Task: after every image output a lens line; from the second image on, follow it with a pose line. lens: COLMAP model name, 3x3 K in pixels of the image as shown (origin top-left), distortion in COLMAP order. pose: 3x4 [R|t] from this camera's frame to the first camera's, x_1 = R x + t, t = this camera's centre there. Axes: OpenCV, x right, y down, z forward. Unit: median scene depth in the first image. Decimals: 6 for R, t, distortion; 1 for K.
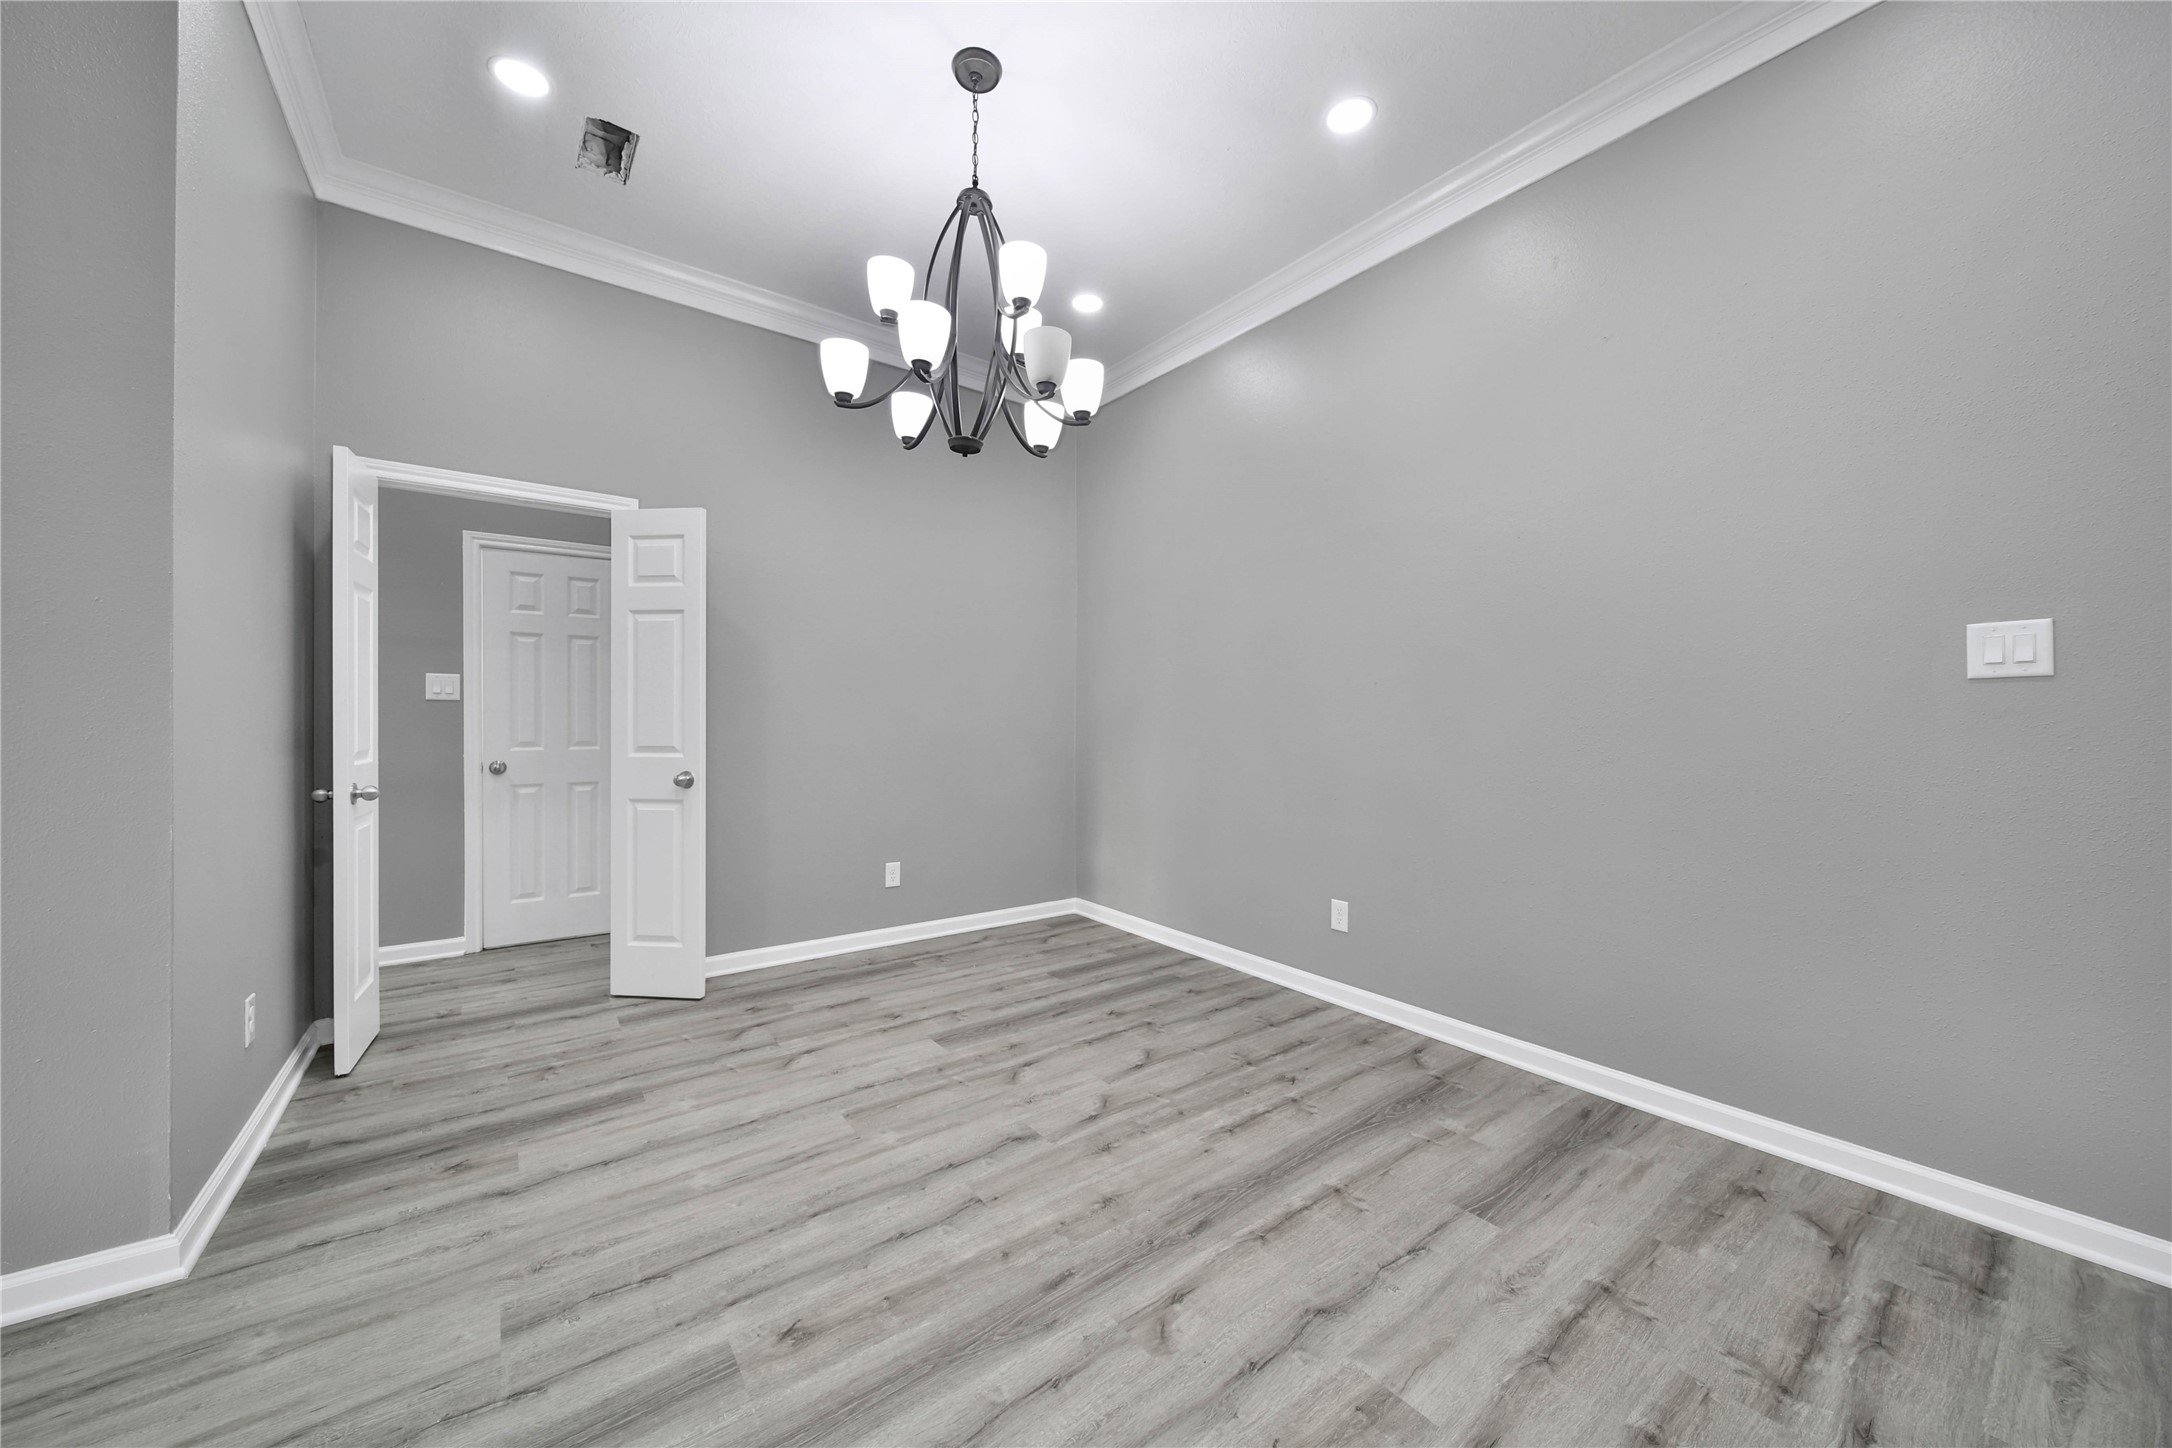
lens RADIAL K [[784.1, 0, 1086.0], [0, 784.1, 724.0], [0, 0, 1]] dist [-0.001529, -0.000222]
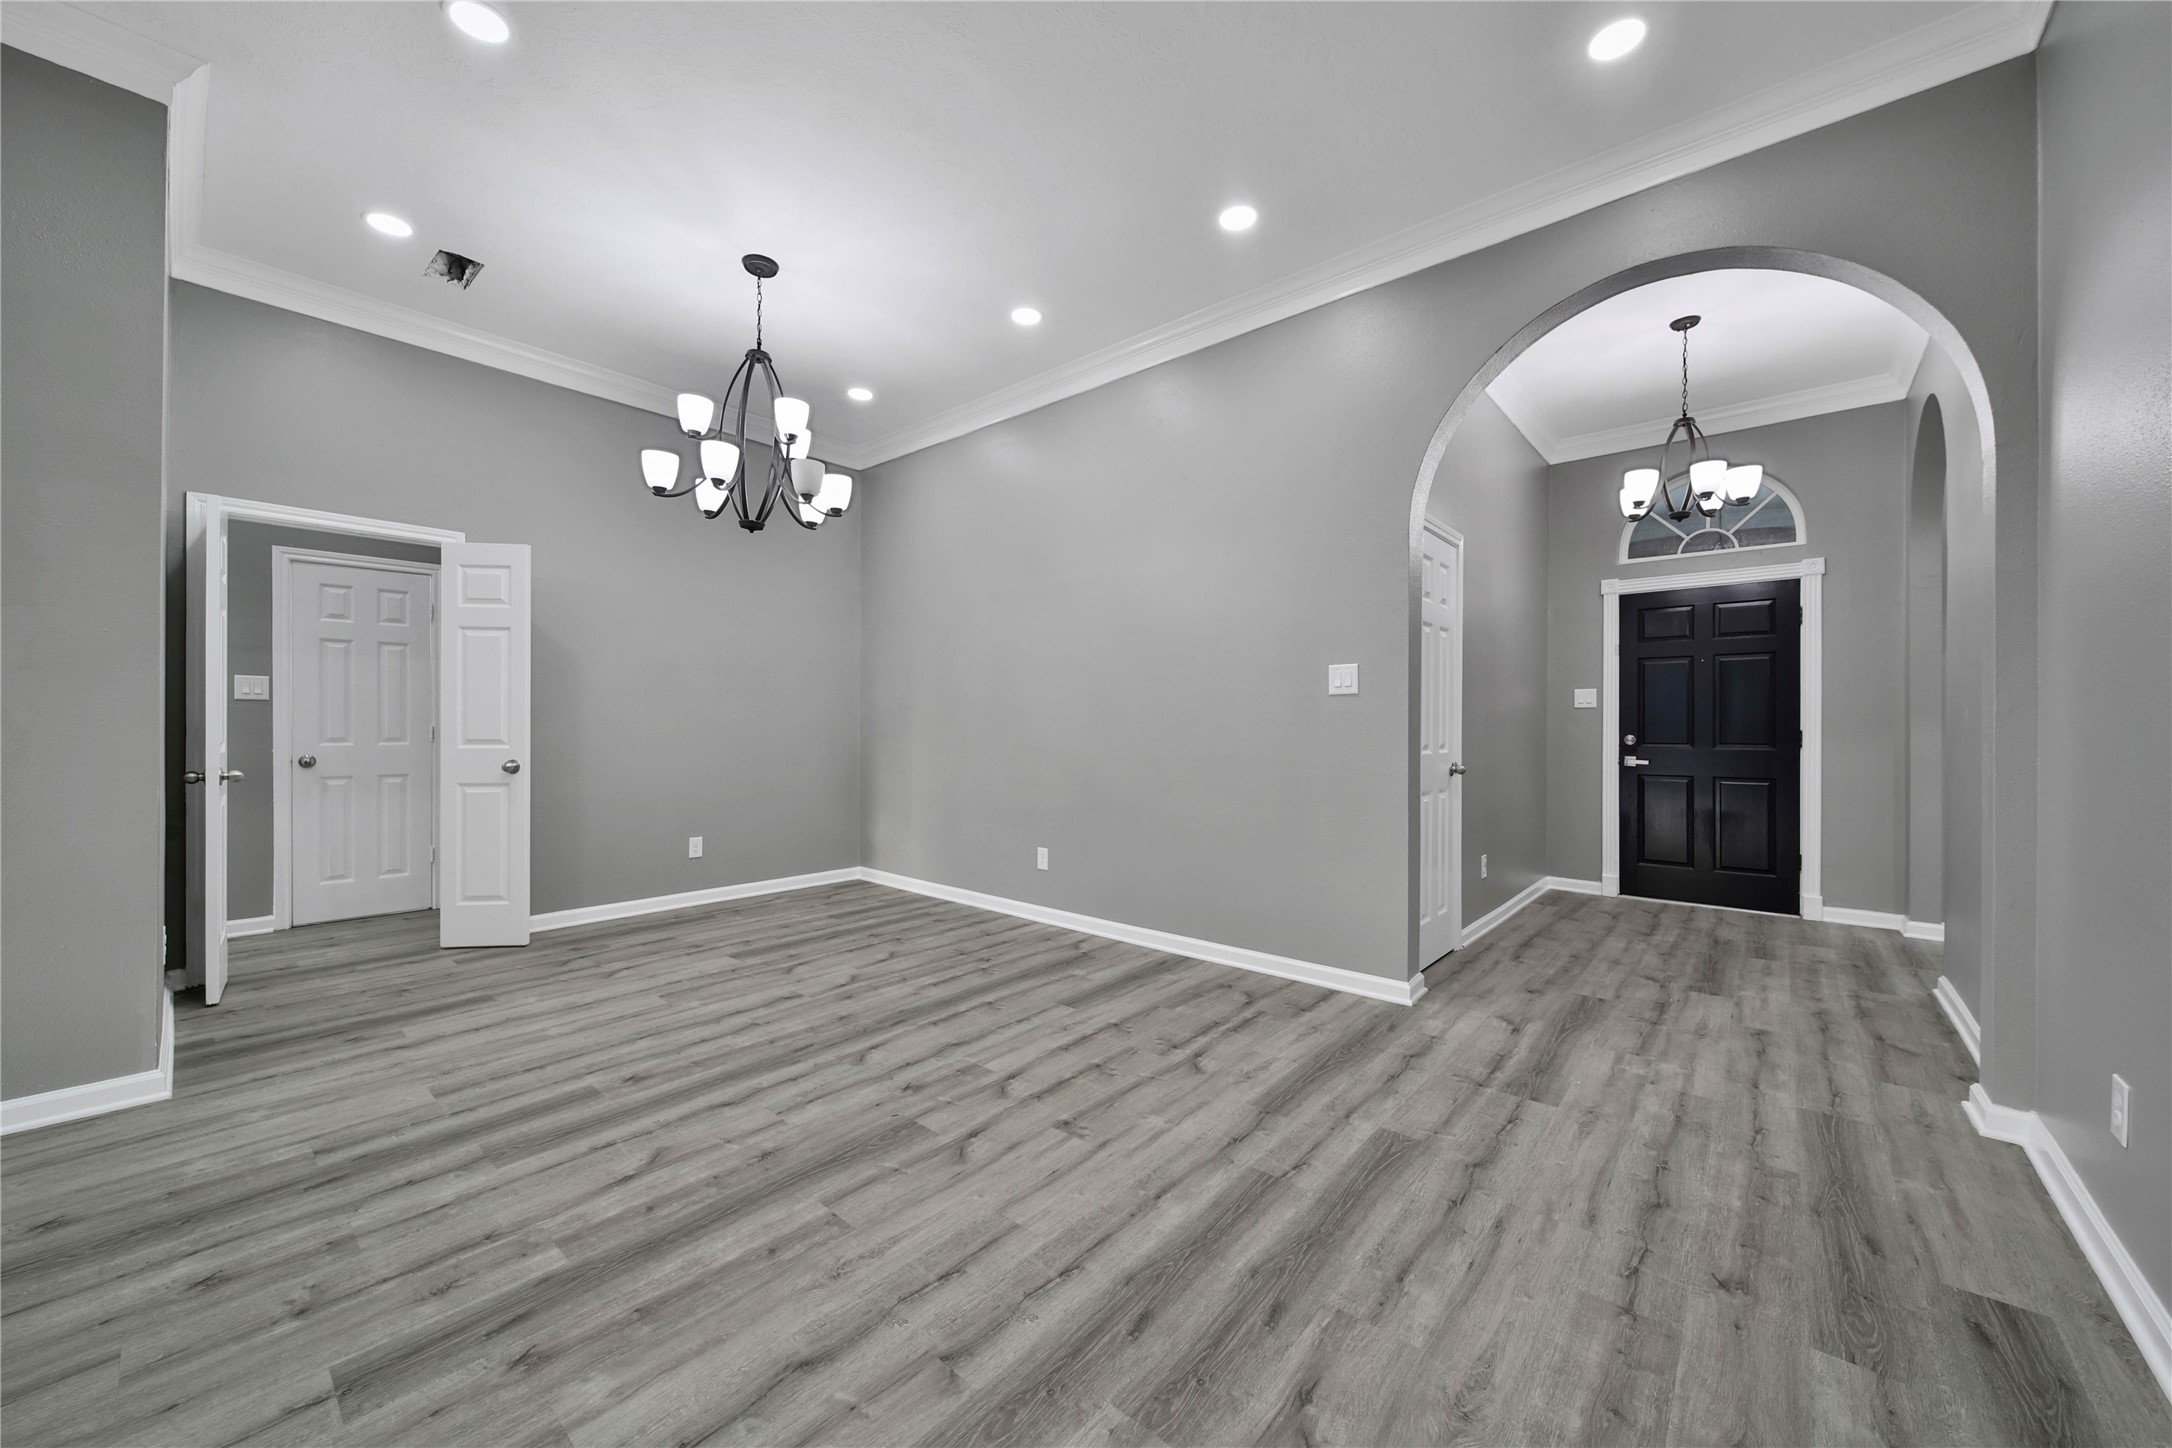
lens RADIAL K [[798.6, 0, 1086.0], [0, 798.6, 724.0], [0, 0, 1]] dist [0.001876, -0.000354]
pose [[0.976918, -0.000116, 0.213614, 0.121829], [0.000994, 0.999991, -0.004007, 0.013507], [-0.213611, 0.004127, 0.976910, -0.517374]]
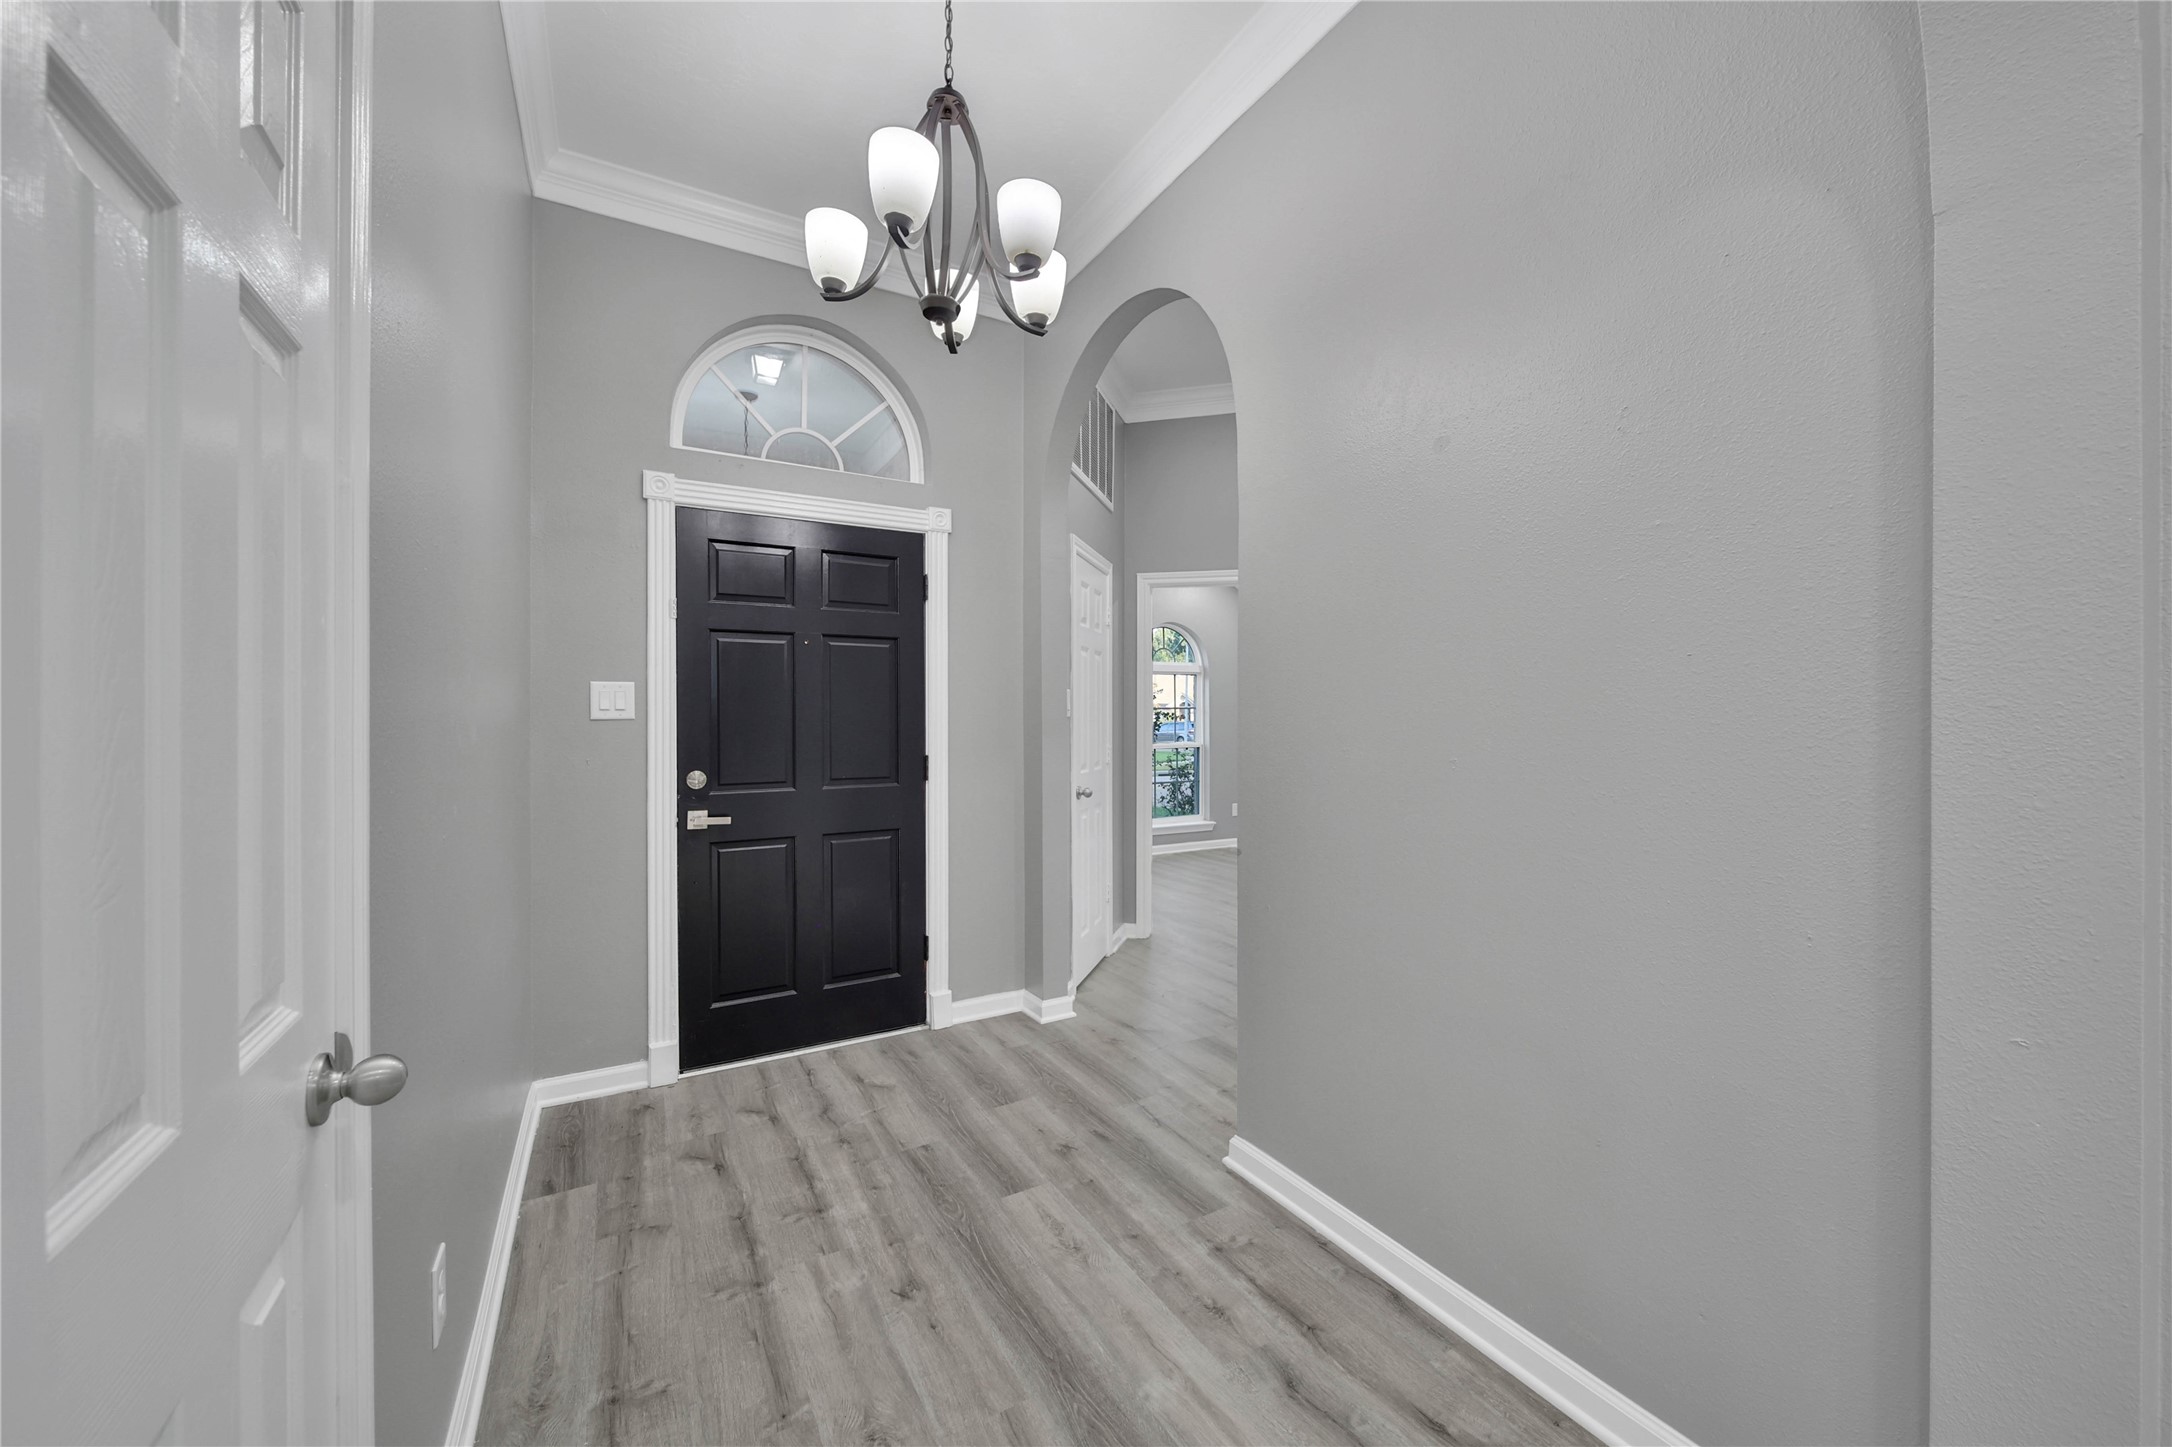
lens RADIAL K [[798.6, 0, 1086.0], [0, 798.6, 723.5], [0, 0, 1]] dist [0.001876, -0.000354]
pose [[0.111642, -0.011718, 0.993679, 0.894738], [0.004720, 0.999925, 0.011261, -0.040945], [-0.993737, 0.003433, 0.111689, 0.539423]]
